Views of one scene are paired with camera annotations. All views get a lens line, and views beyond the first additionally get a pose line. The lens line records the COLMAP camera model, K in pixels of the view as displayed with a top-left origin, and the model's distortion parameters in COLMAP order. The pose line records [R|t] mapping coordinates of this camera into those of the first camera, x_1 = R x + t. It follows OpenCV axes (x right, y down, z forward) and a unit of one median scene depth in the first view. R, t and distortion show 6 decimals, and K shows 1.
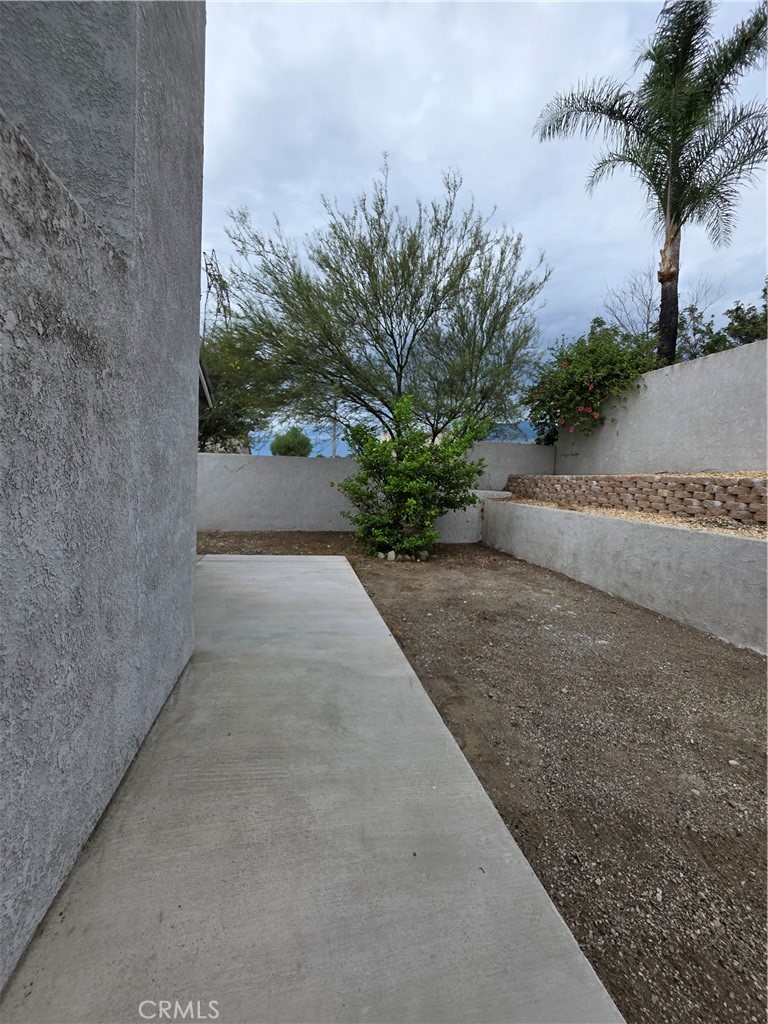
lens RADIAL K [[412.4, 0, 386.4], [0, 412.4, 511.2], [0, 0, 1]] dist [0.001259, 0.000040]
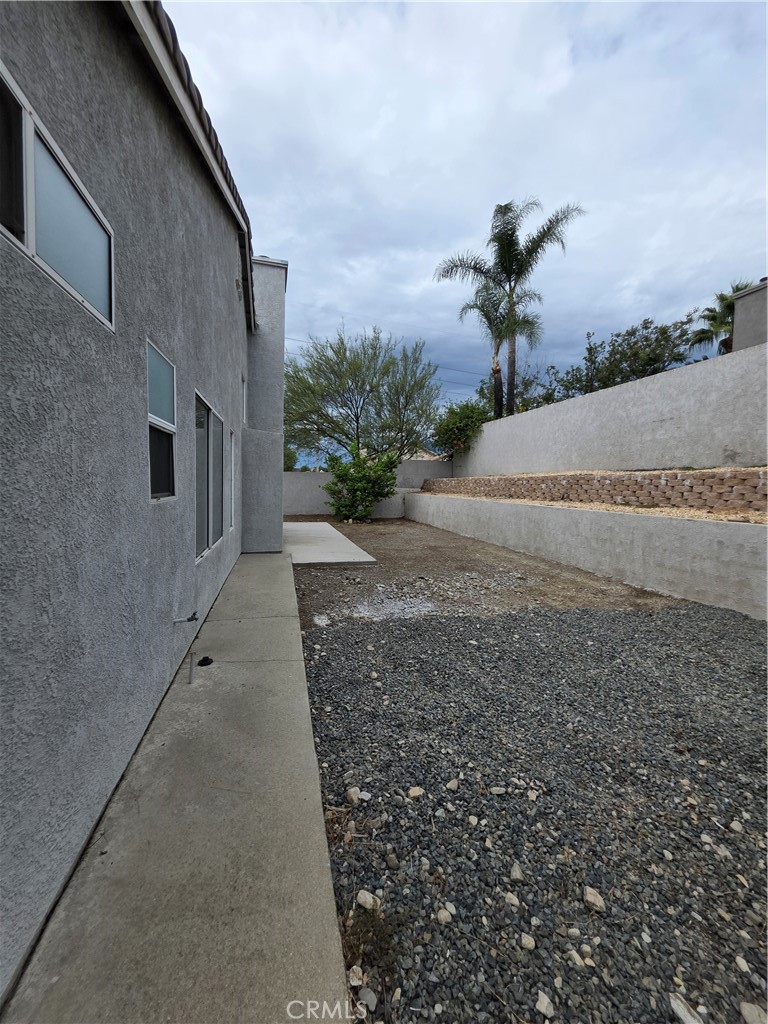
lens RADIAL K [[412.4, 0, 386.4], [0, 412.4, 511.2], [0, 0, 1]] dist [0.001259, 0.000040]
pose [[0.998782, -0.029339, 0.039680, 0.089611], [0.030019, 0.999411, -0.016656, 0.082282], [-0.039168, 0.017827, 0.999074, -0.827227]]
